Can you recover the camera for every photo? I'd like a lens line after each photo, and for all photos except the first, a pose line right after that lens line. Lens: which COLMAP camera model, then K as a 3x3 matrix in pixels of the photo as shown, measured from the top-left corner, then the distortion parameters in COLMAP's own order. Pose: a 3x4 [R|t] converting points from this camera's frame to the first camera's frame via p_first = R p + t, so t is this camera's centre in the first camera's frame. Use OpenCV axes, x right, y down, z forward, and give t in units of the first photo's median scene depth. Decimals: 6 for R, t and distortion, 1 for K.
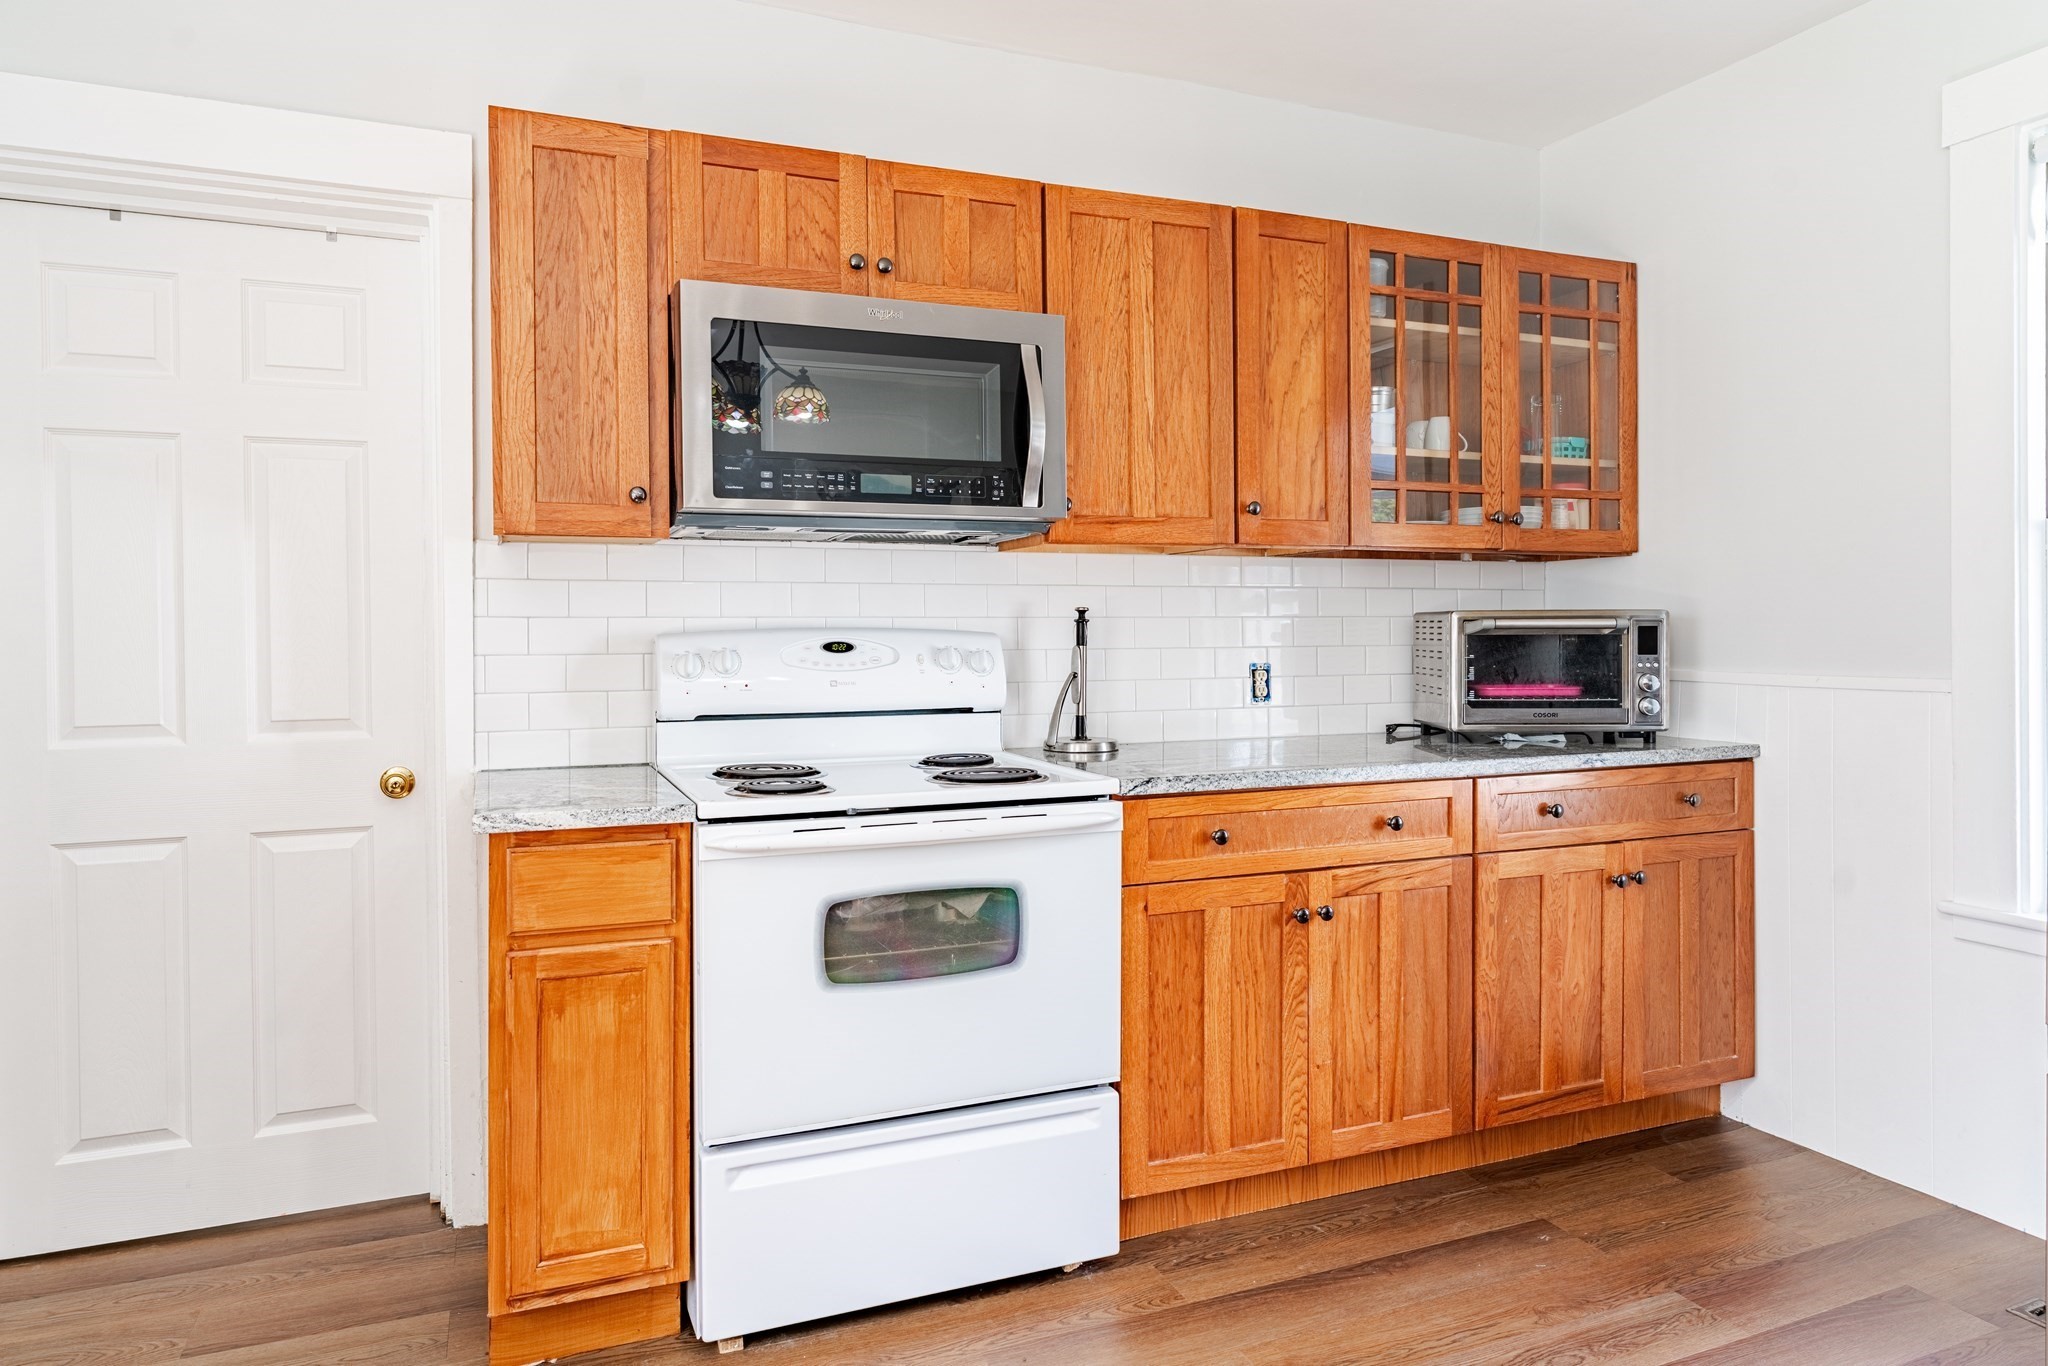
lens RADIAL K [[1256.9, 0, 1020.4], [0, 1256.9, 645.8], [0, 0, 1]] dist [-0.001335, 0.002778]
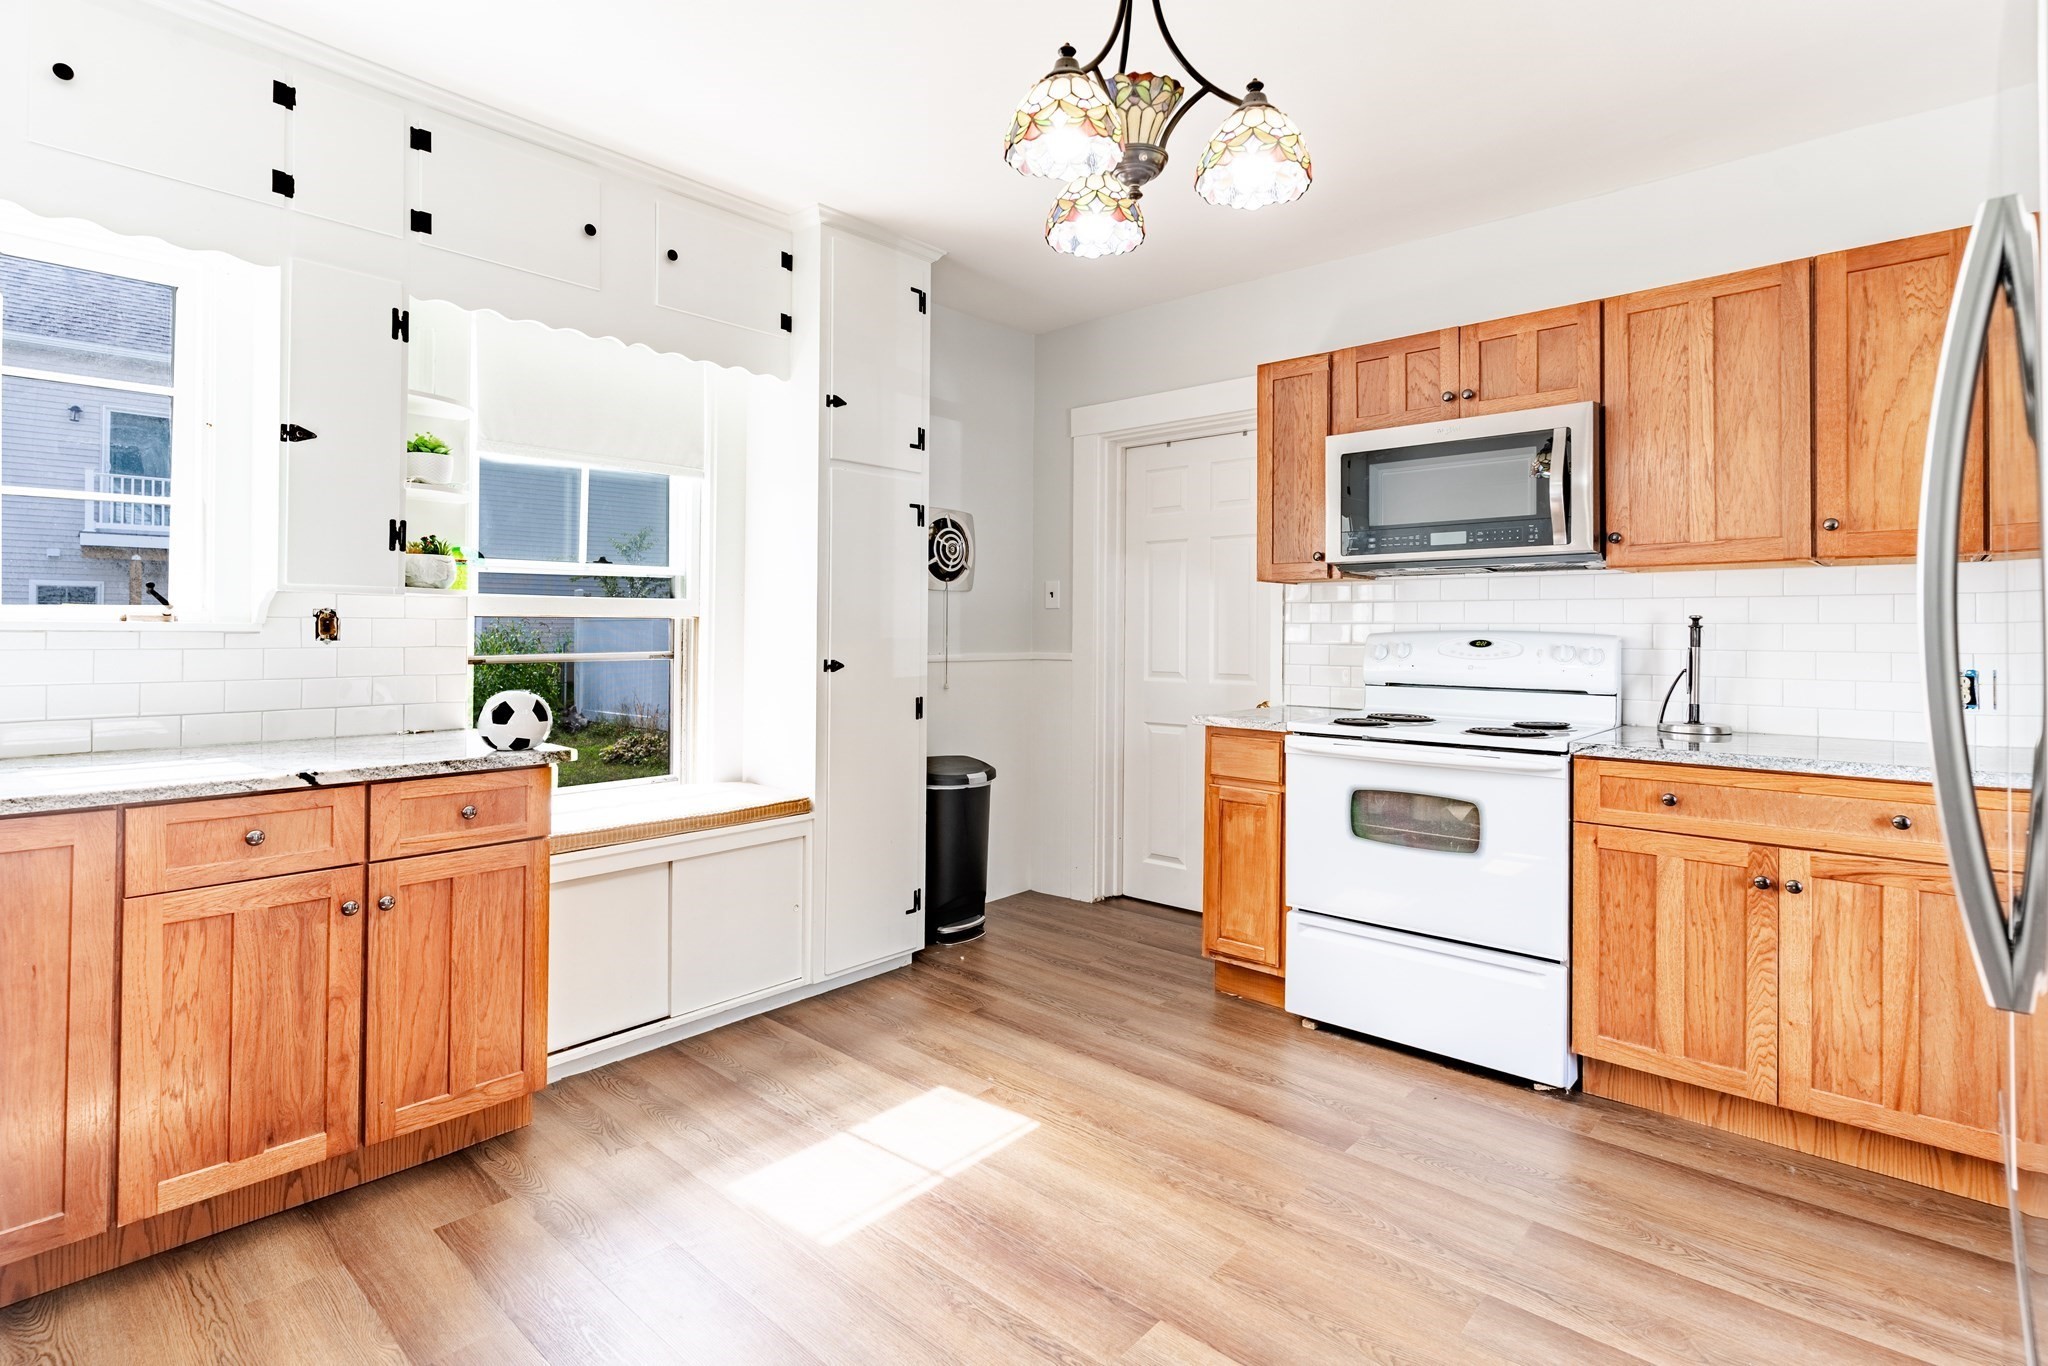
lens RADIAL K [[1019.1, 0, 1020.4], [0, 1019.1, 619.9], [0, 0, 1]] dist [-0.001017, -0.000254]
pose [[0.438230, -0.002542, -0.898859, 0.716414], [-0.018656, 0.999755, -0.011923, -0.002440], [0.898669, 0.021994, 0.438075, -0.025822]]
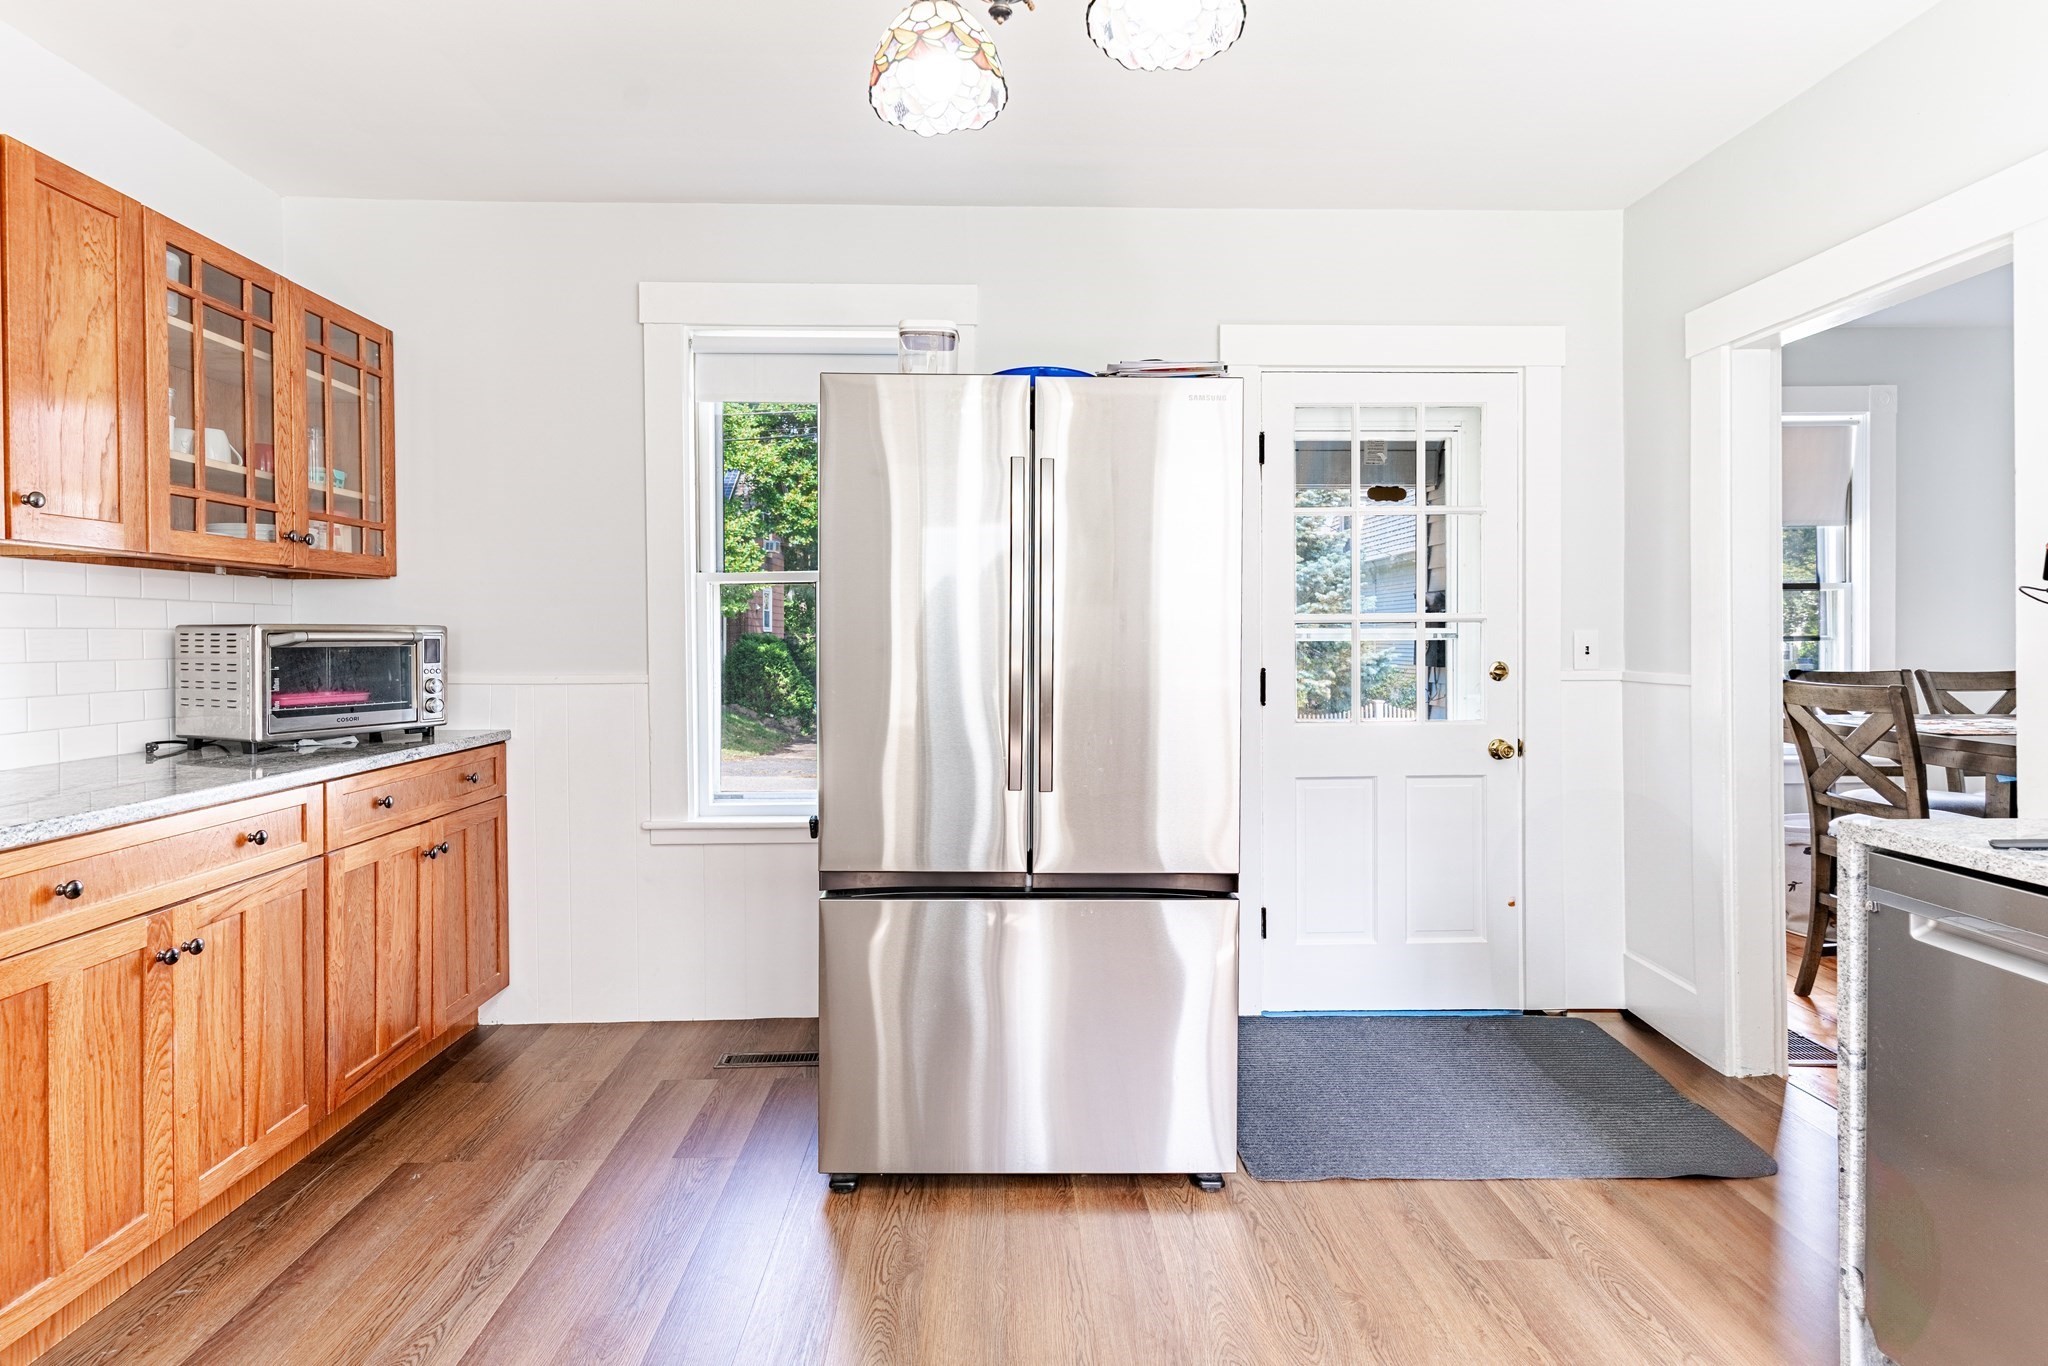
lens RADIAL K [[992.9, 0, 1019.9], [0, 992.9, 640.4], [0, 0, 1]] dist [0.000720, -0.000613]
pose [[0.356294, -0.000161, 0.934374, -0.214898], [0.012557, 0.999910, -0.004616, -0.003436], [-0.934289, 0.013378, 0.356265, 0.152302]]
